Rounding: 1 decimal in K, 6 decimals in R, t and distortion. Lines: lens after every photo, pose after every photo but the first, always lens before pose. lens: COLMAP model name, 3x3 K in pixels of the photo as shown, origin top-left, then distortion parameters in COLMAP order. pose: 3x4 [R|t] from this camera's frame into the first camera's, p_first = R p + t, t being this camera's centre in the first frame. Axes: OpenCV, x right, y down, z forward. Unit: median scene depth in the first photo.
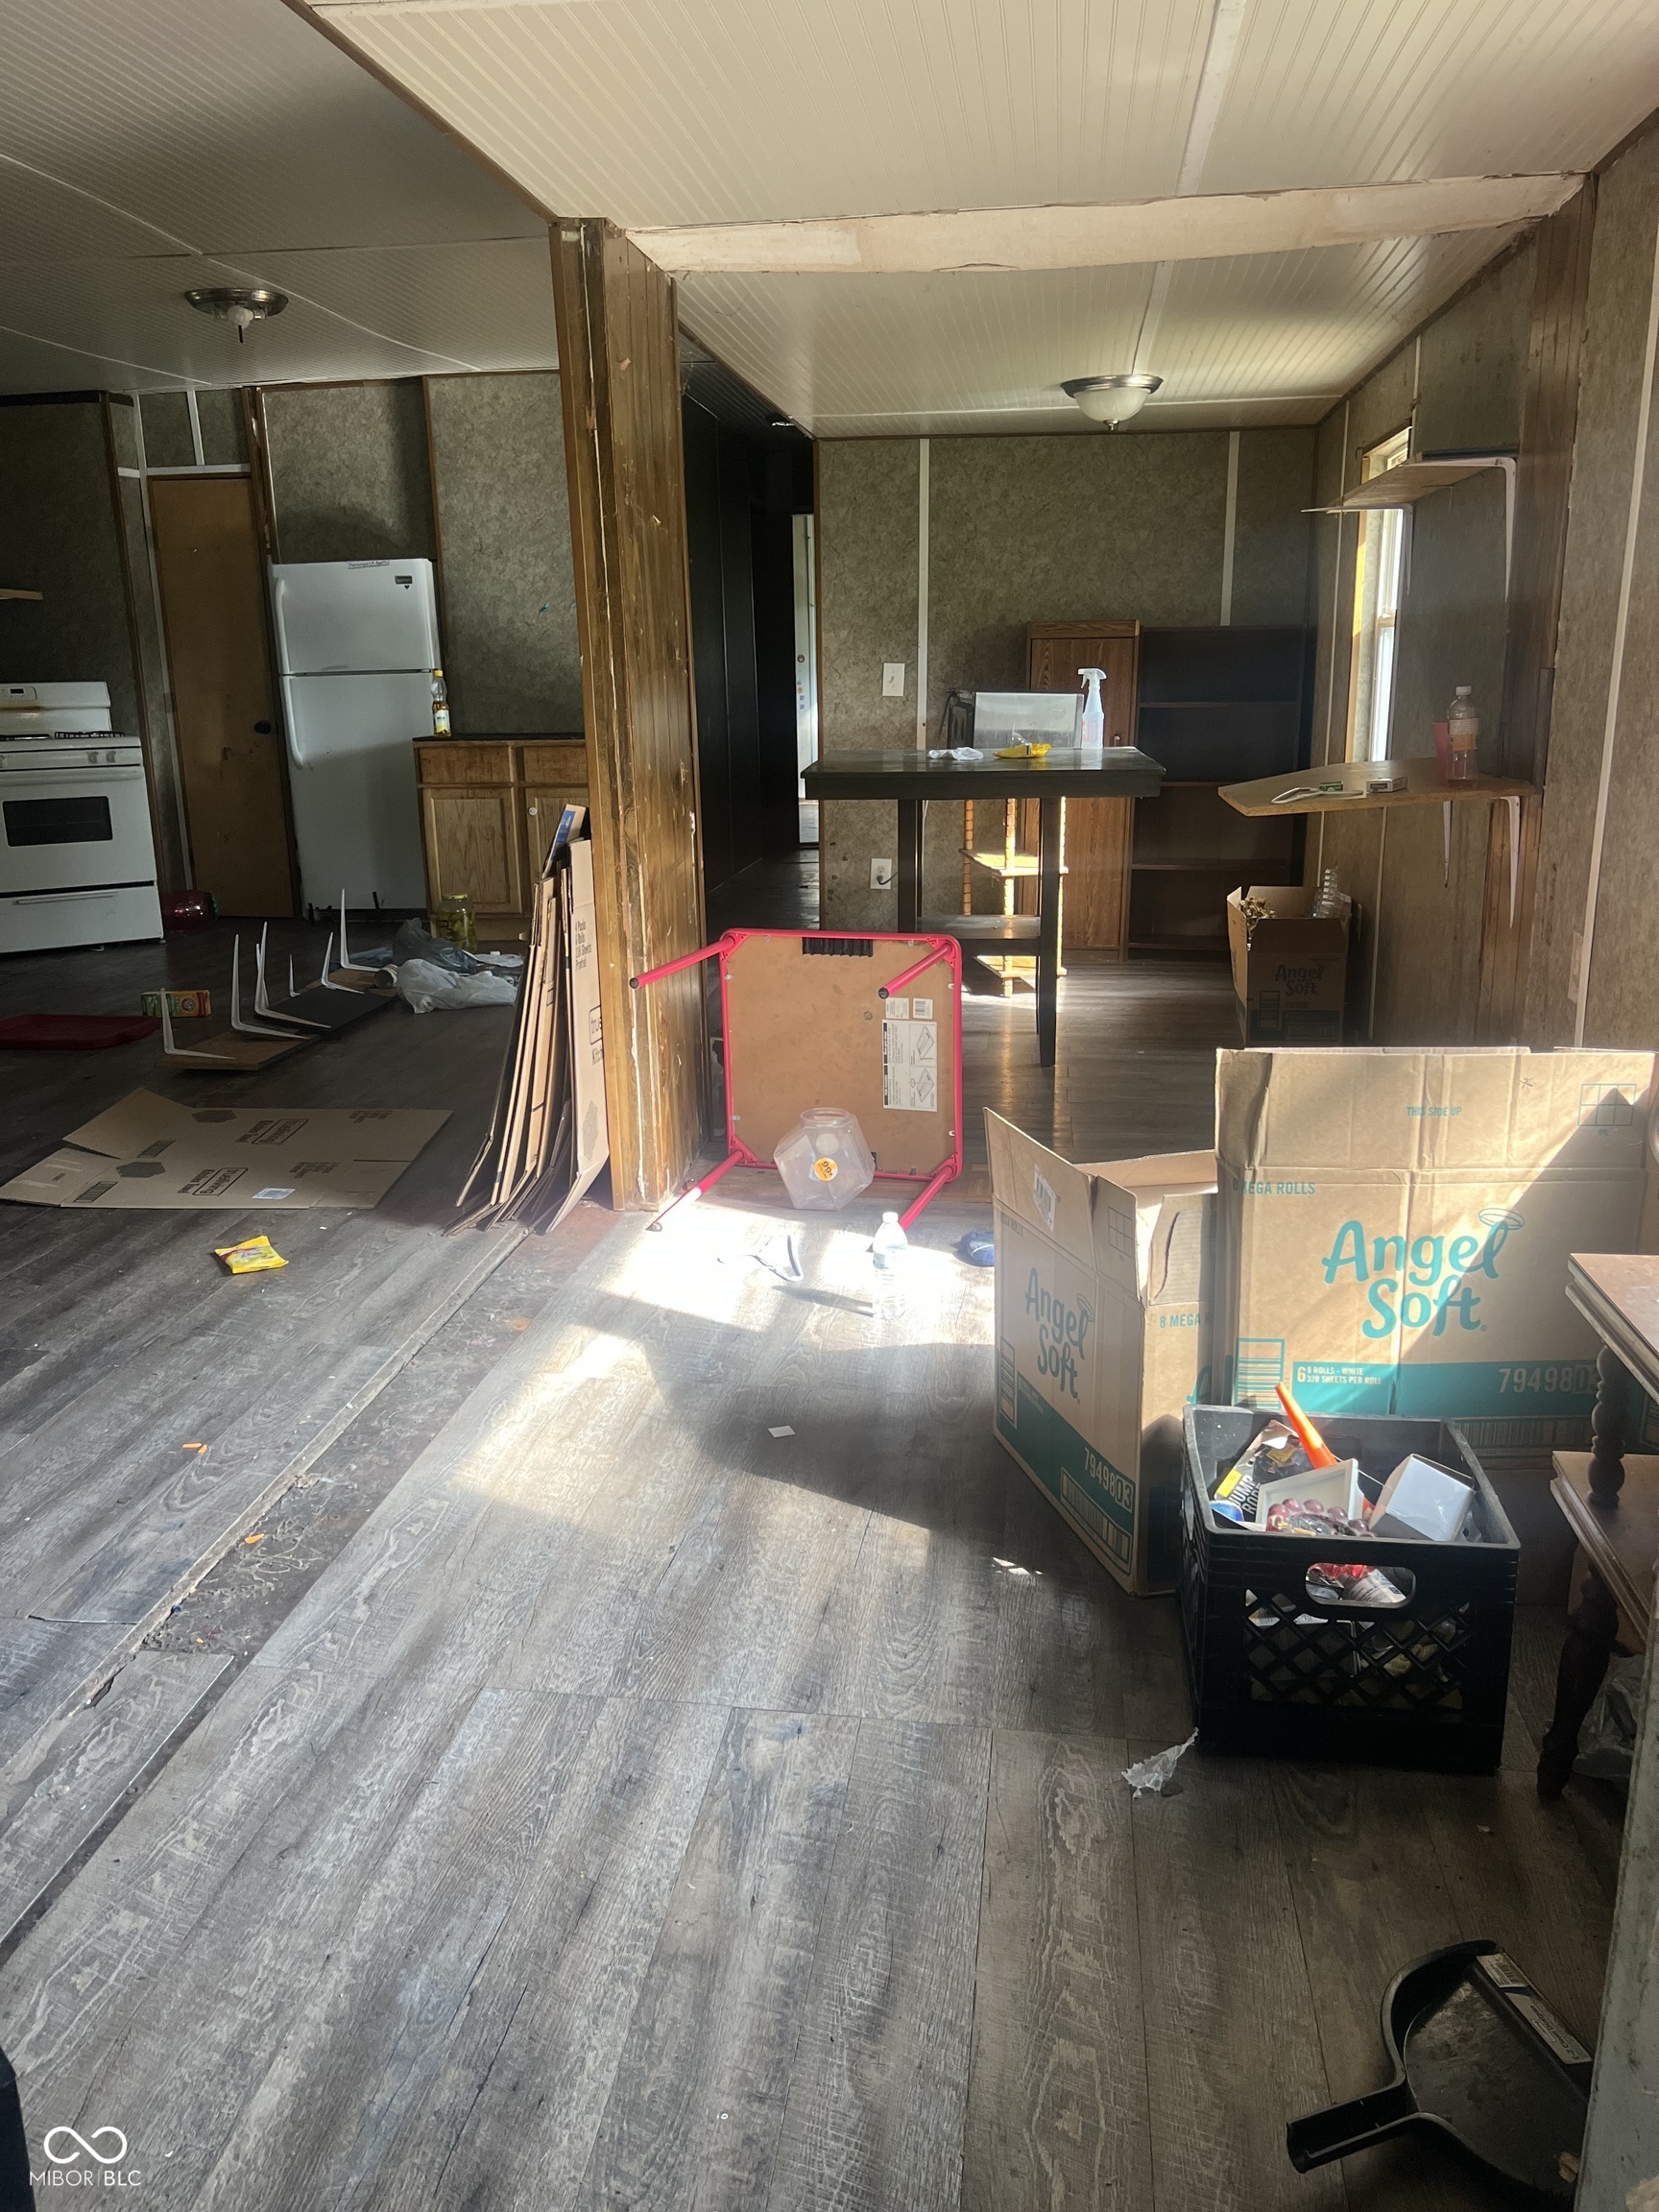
lens RADIAL K [[1686.7, 0, 811.0], [0, 1686.7, 1079.2], [0, 0, 1]] dist [0.064770, -0.053578]
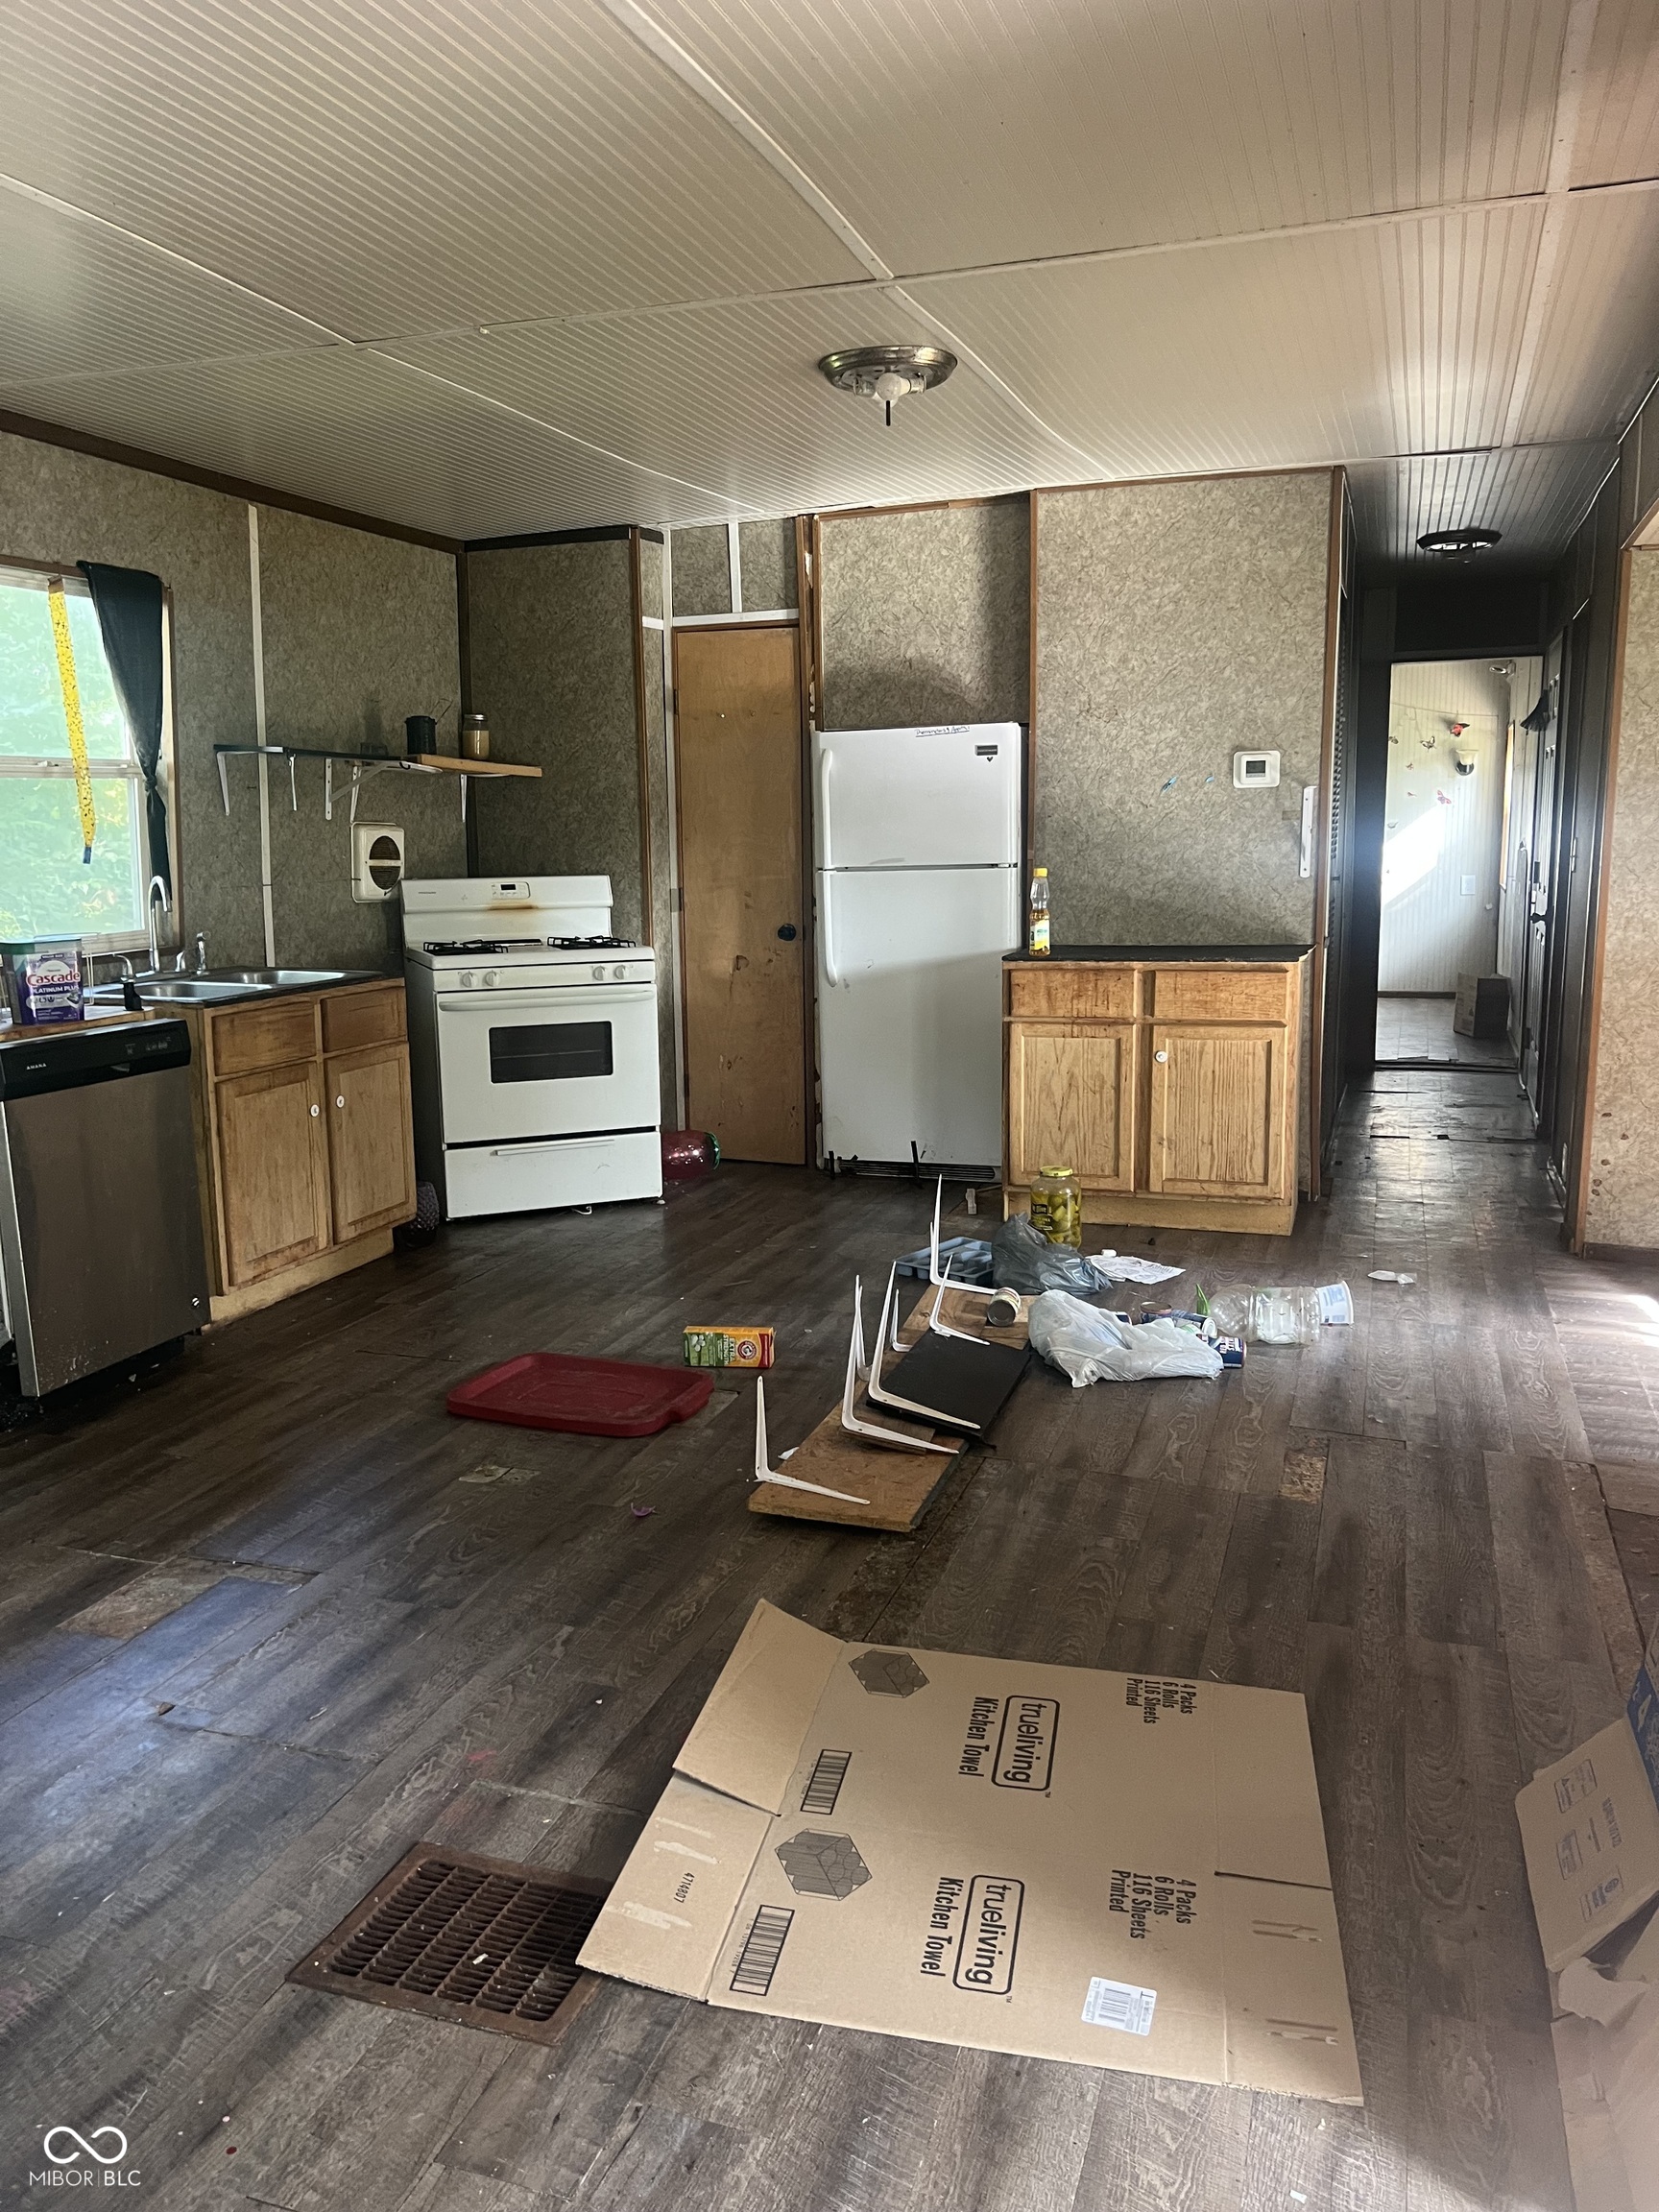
lens RADIAL K [[1686.7, 0, 832.0], [0, 1686.7, 1108.5], [0, 0, 1]] dist [0.064770, -0.053578]
pose [[0.981580, 0.039297, -0.186969, -0.337407], [-0.052774, 0.996312, -0.067657, -0.160307], [0.183621, 0.076278, 0.980033, 0.522520]]
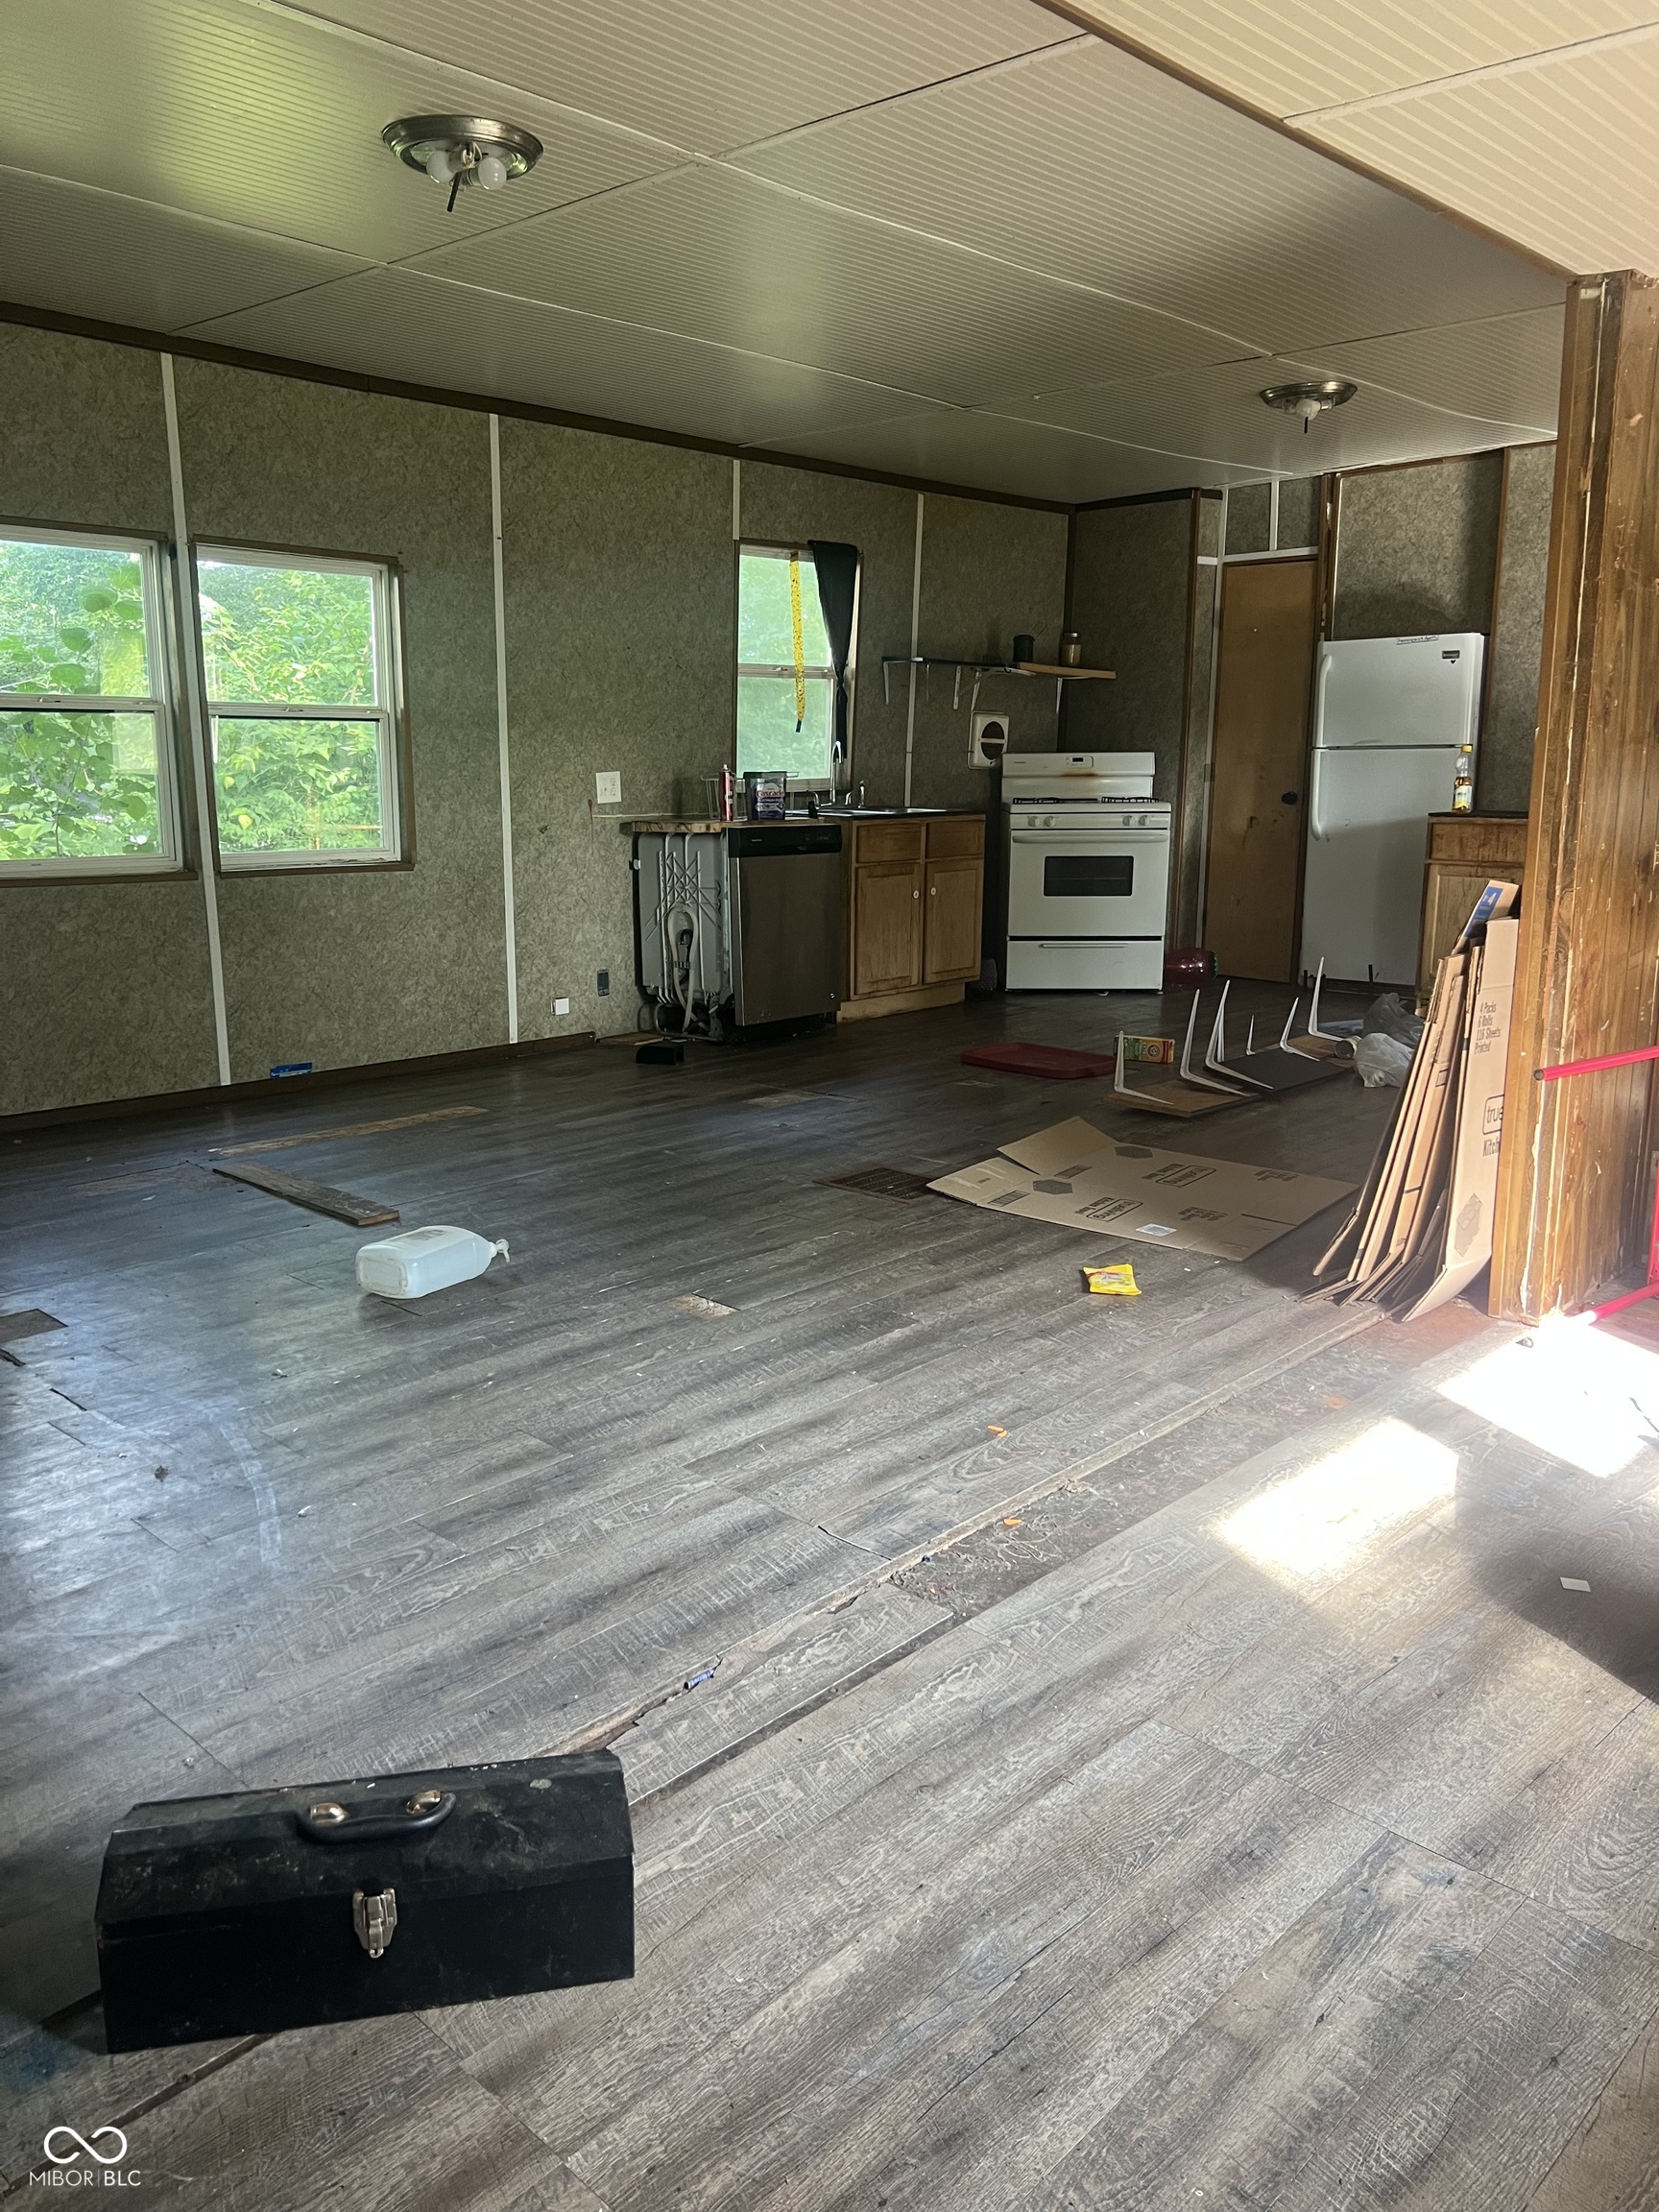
lens RADIAL K [[1686.7, 0, 821.0], [0, 1686.7, 1074.6], [0, 0, 1]] dist [0.064770, -0.053578]
pose [[0.820381, 0.132765, -0.556192, 0.090110], [-0.158108, 0.987419, 0.002491, 0.002576], [0.549525, 0.085895, 0.831050, 0.004755]]
